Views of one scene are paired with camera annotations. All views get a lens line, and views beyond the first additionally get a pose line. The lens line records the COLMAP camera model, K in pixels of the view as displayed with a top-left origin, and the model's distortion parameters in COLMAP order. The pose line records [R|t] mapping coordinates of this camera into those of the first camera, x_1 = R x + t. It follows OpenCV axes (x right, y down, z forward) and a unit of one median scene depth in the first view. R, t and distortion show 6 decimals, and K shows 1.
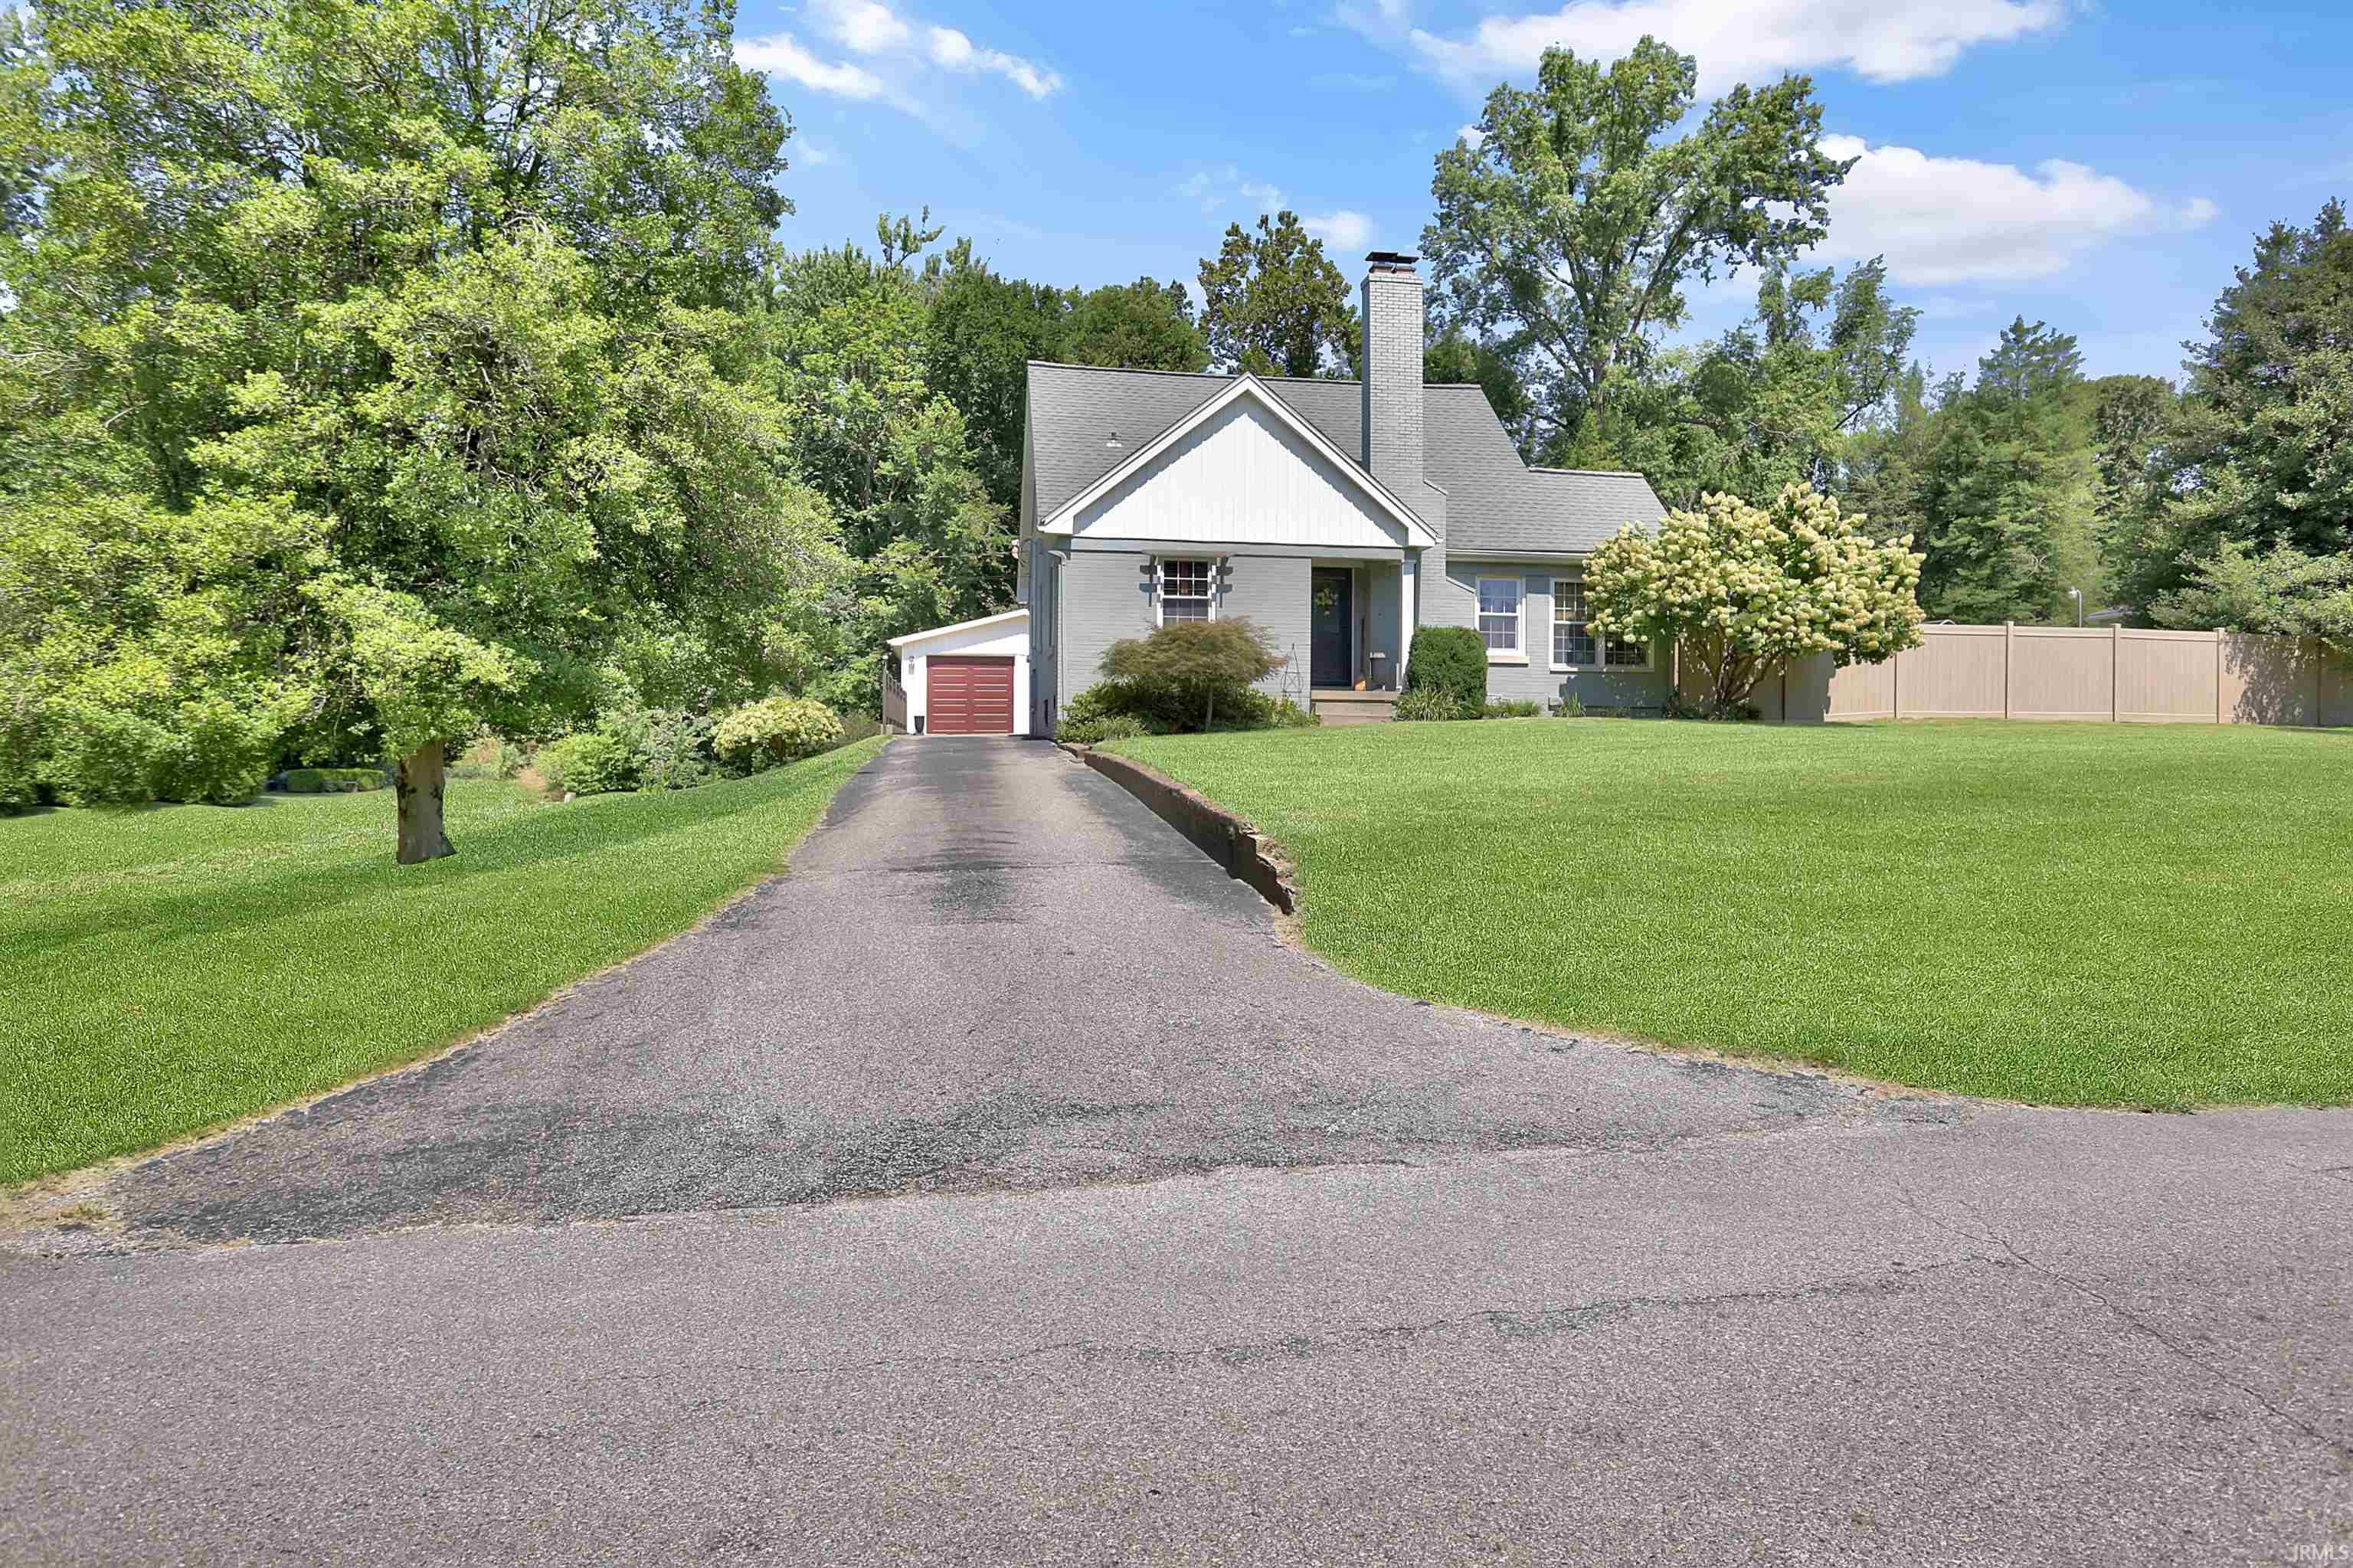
lens RADIAL K [[1486.6, 0, 1176.5], [0, 1486.6, 784.0], [0, 0, 1]] dist [-0.060586, 0.062012]
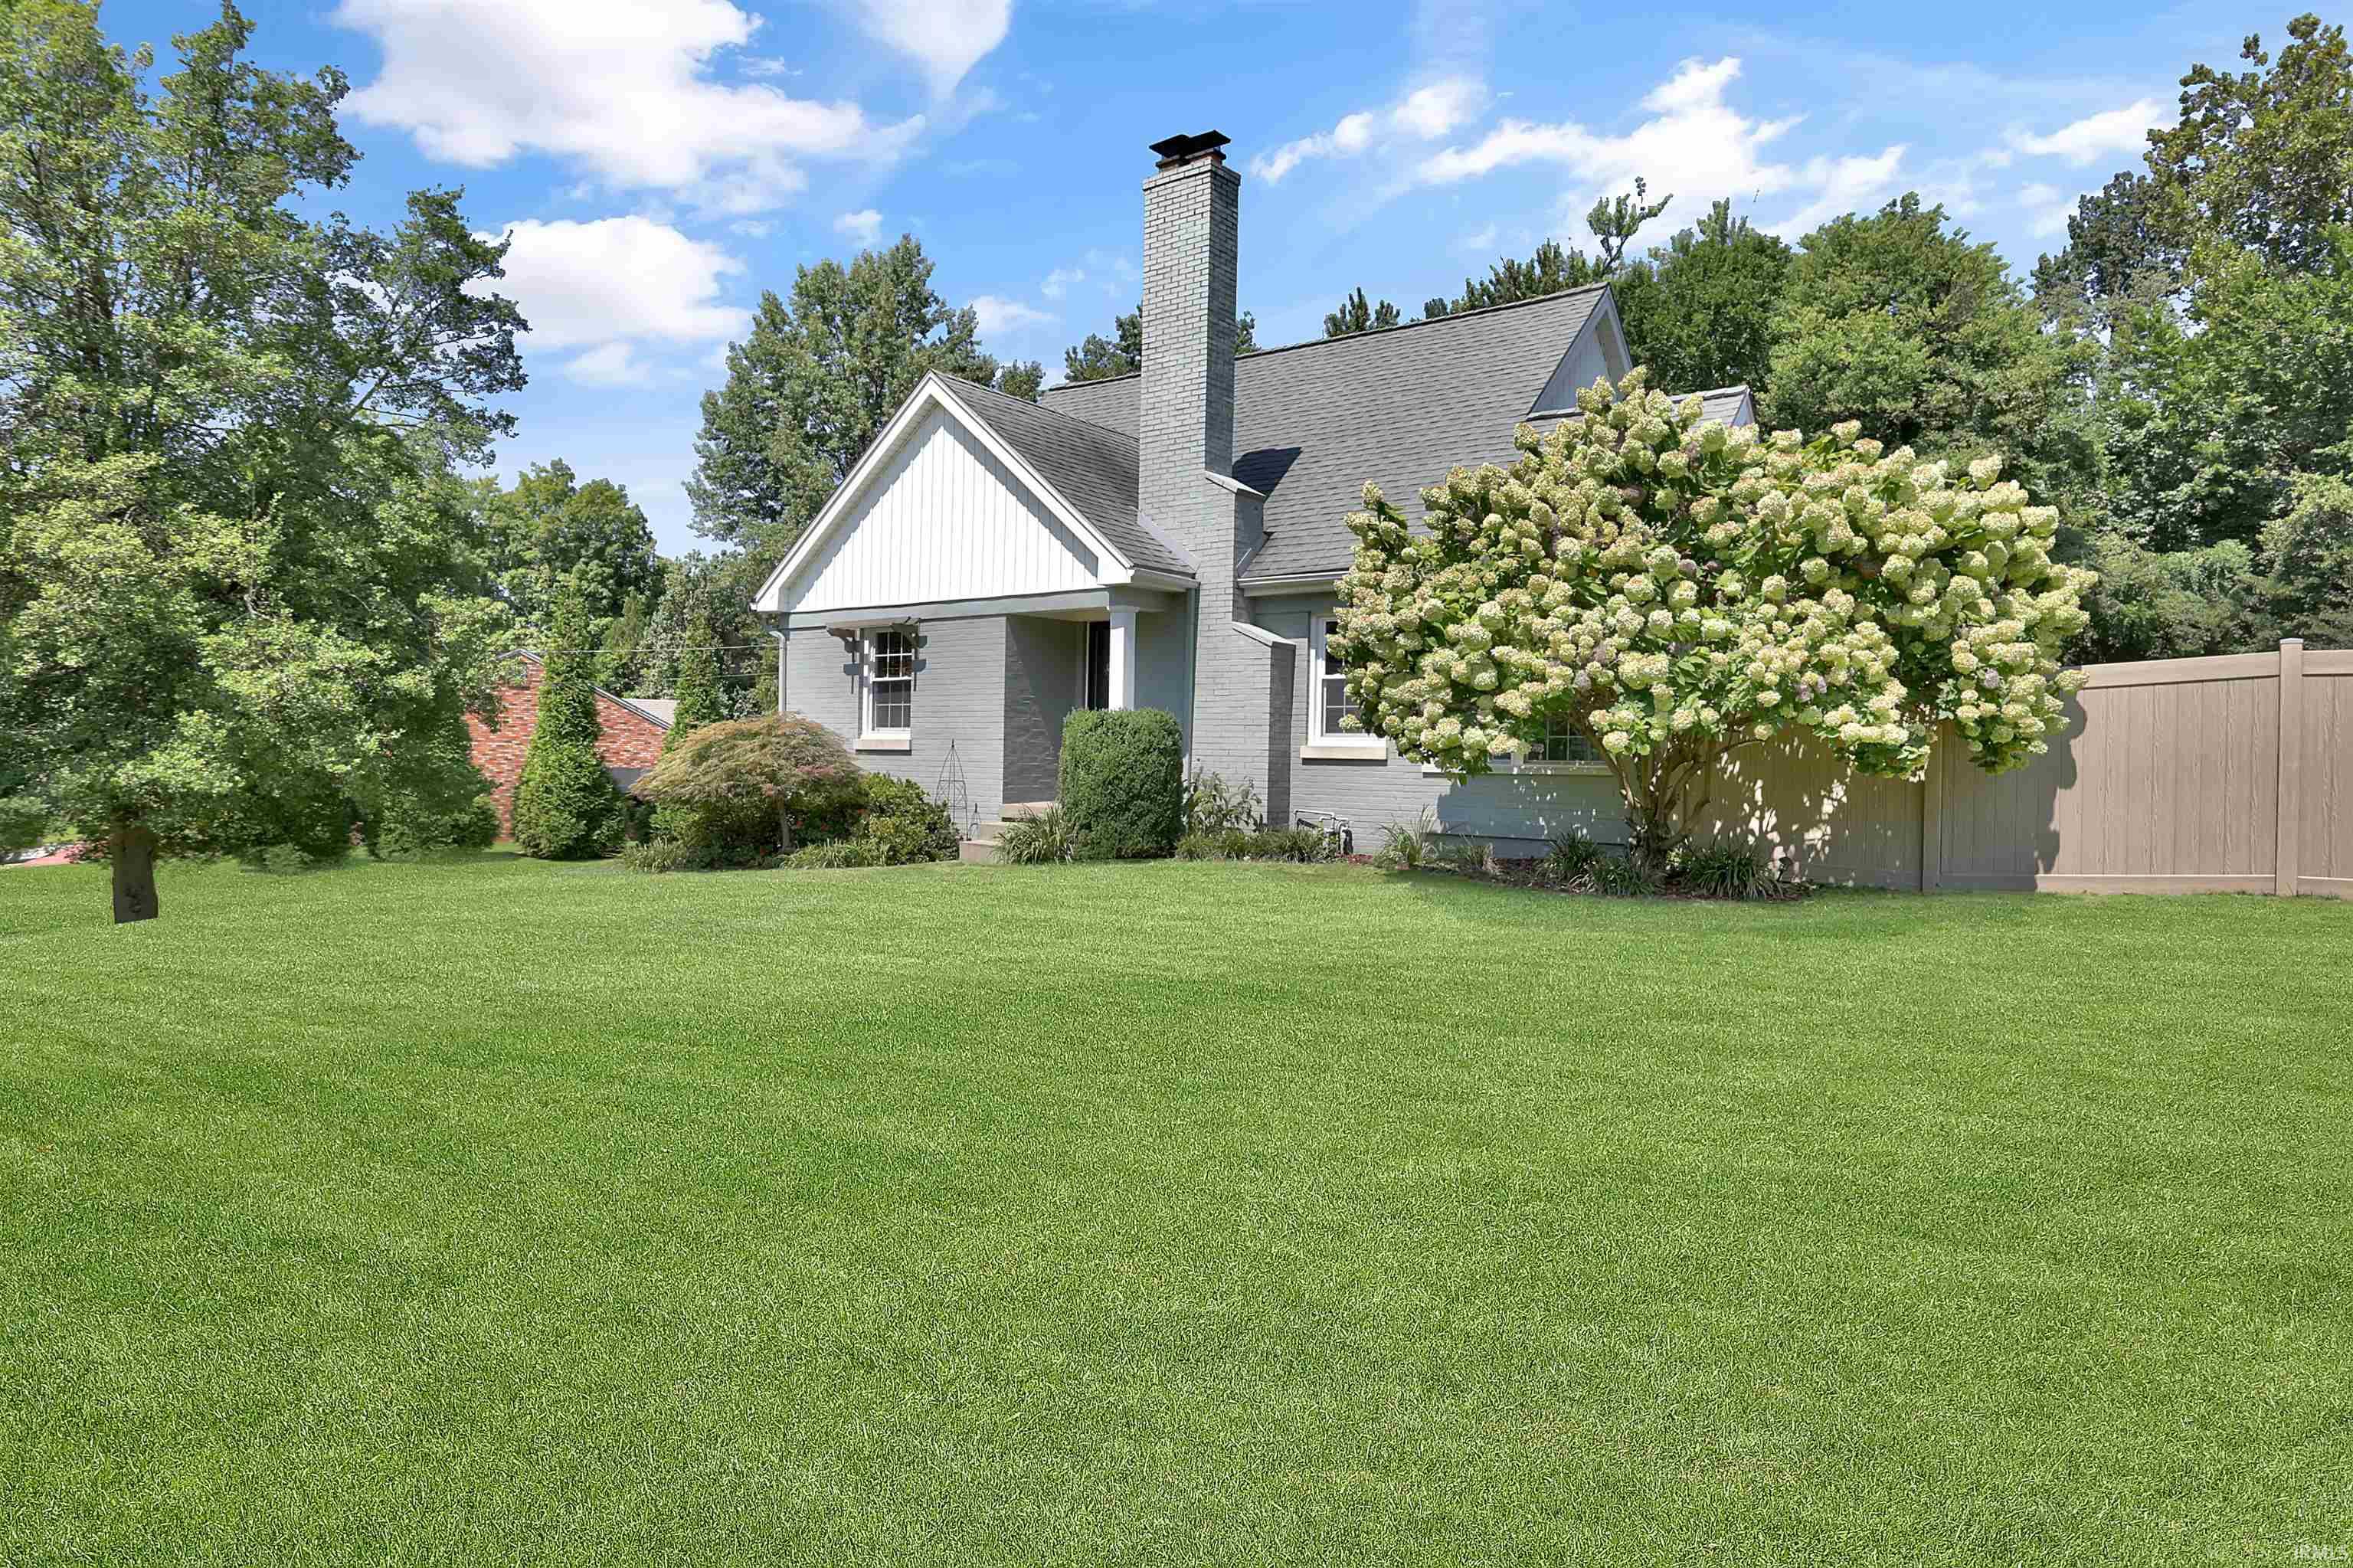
lens RADIAL K [[1420.7, 0, 1176.5], [0, 1420.7, 784.0], [0, 0, 1]] dist [-0.006086, 0.000160]
pose [[0.689158, 0.018261, -0.724381, 0.588370], [-0.026484, 0.999649, 0.000003, -0.069716], [0.724127, 0.019182, 0.689400, 0.555767]]
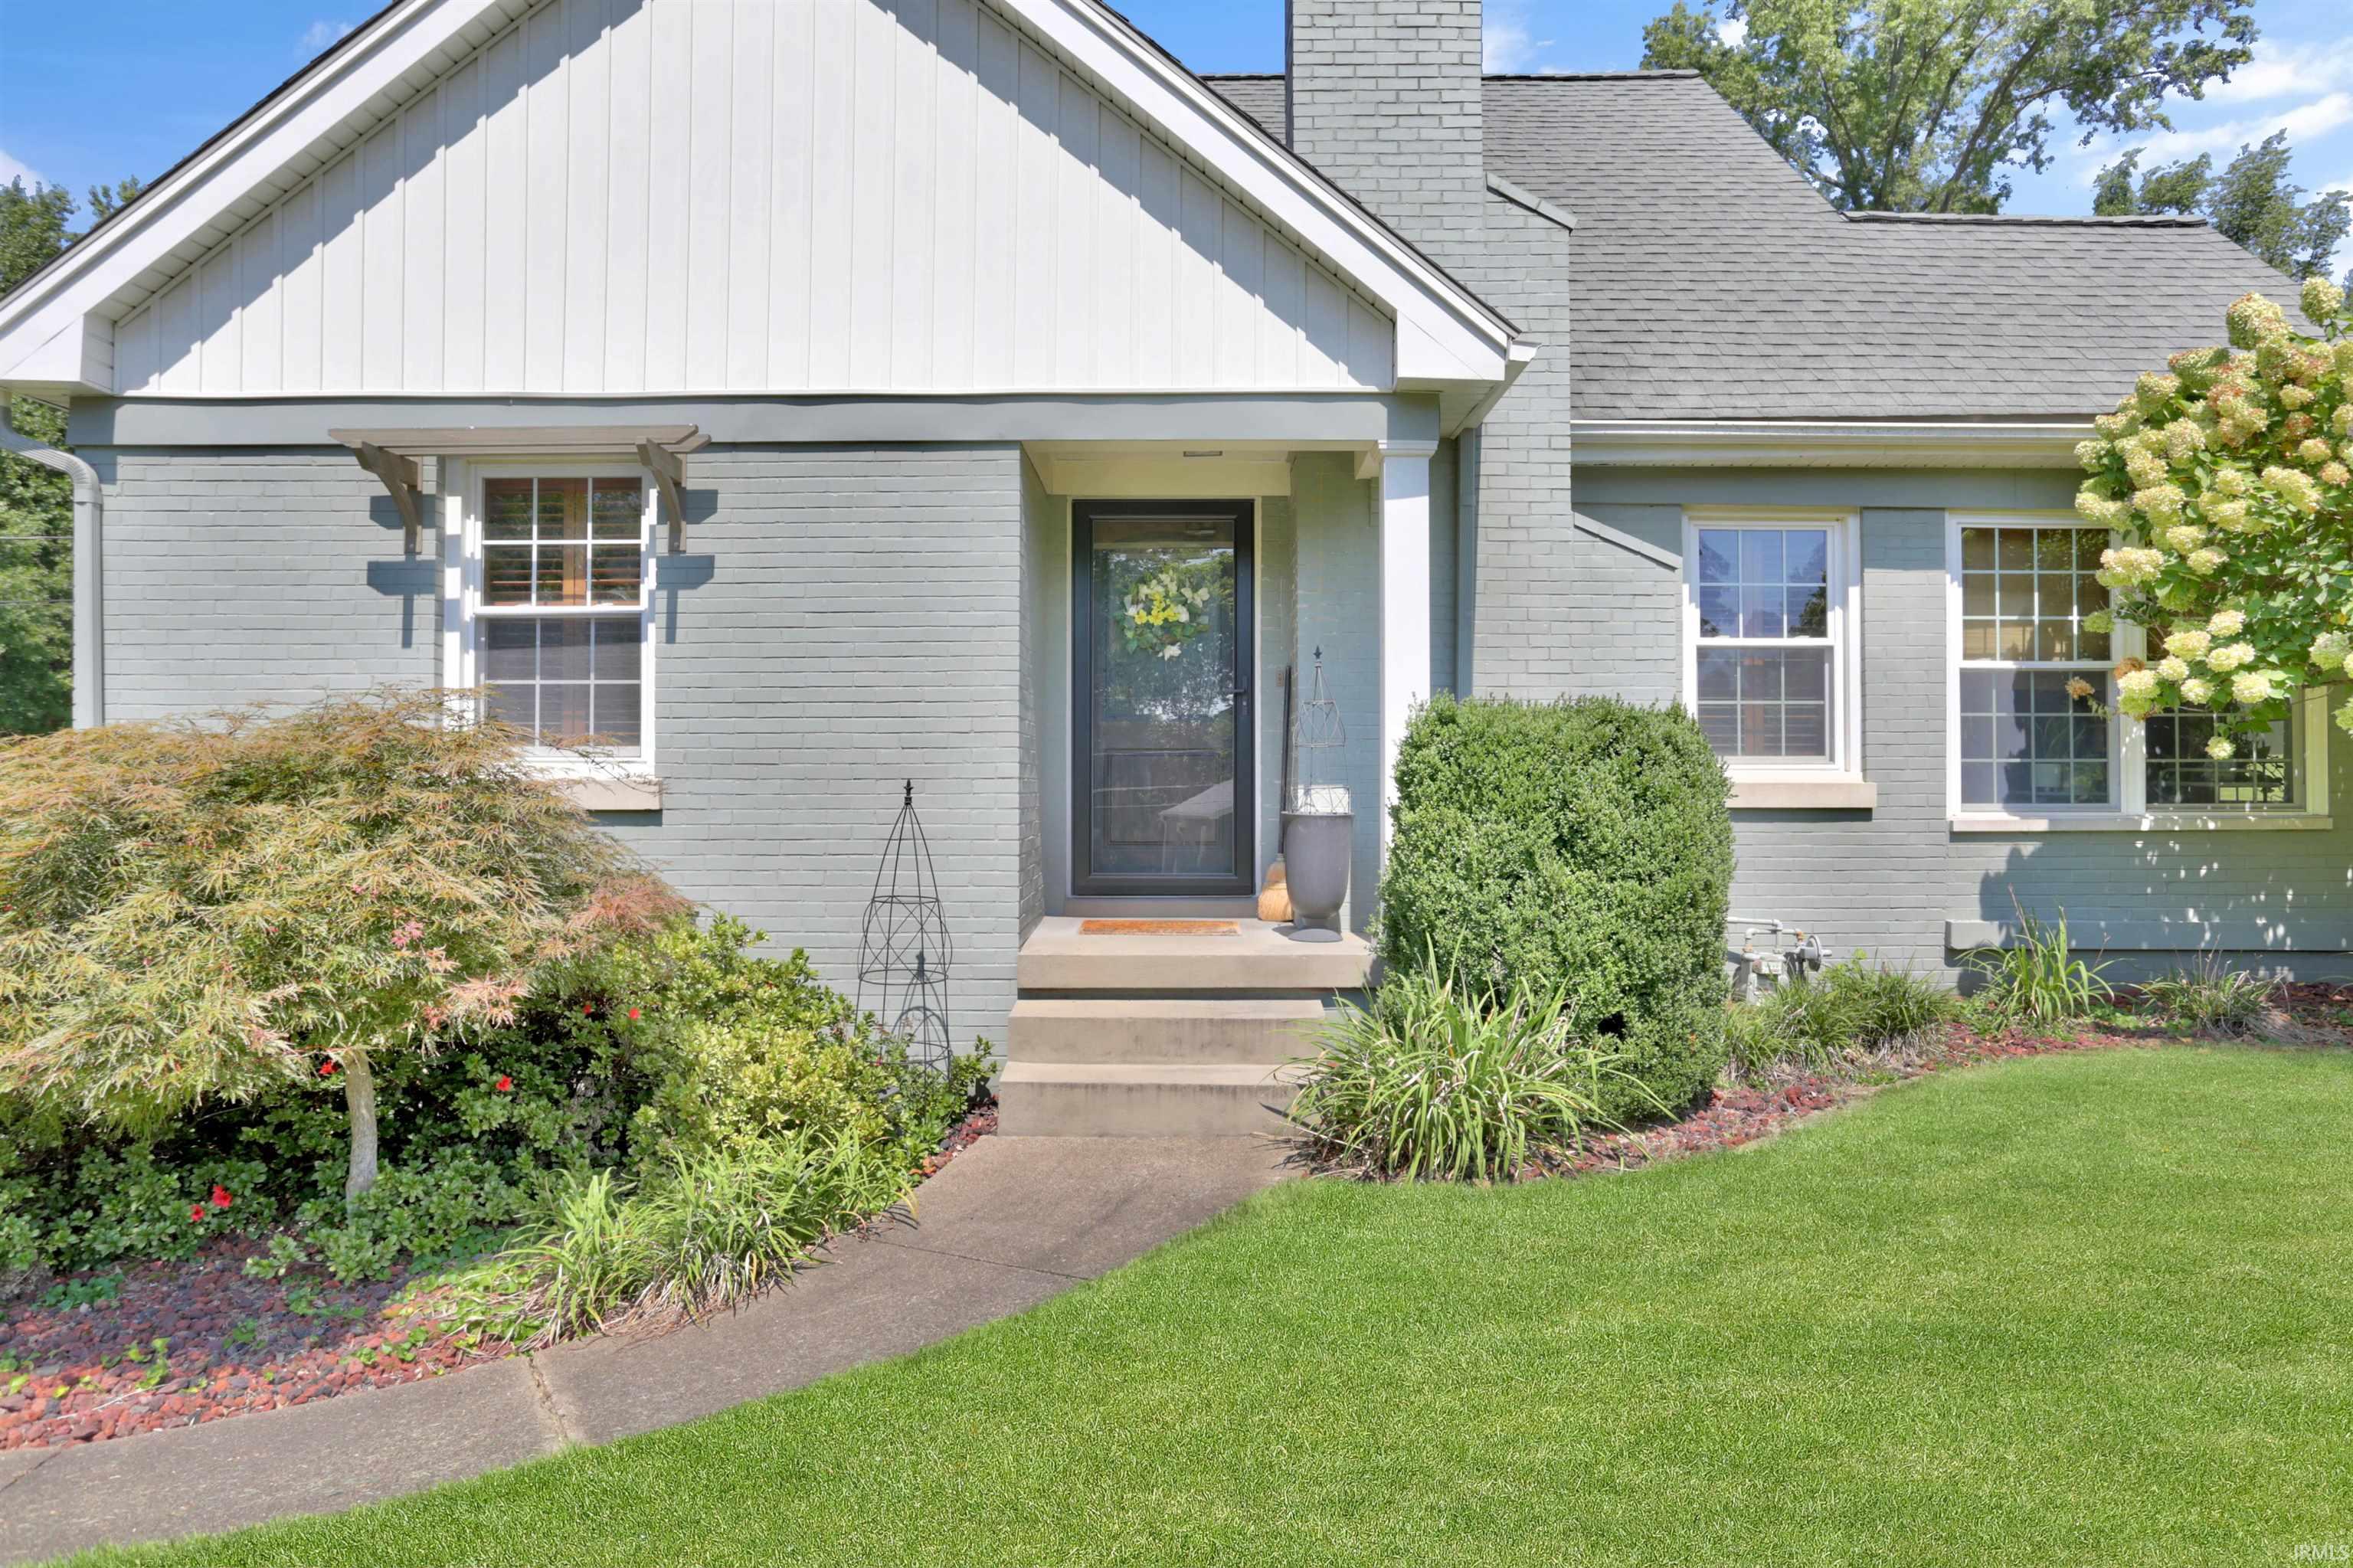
lens RADIAL K [[1486.6, 0, 1176.5], [0, 1486.6, 784.0], [0, 0, 1]] dist [-0.060586, 0.062012]
pose [[0.988671, -0.008255, -0.149870, 0.145250], [0.005362, 0.999792, -0.019702, -0.081224], [0.150001, 0.018675, 0.988509, 0.693840]]
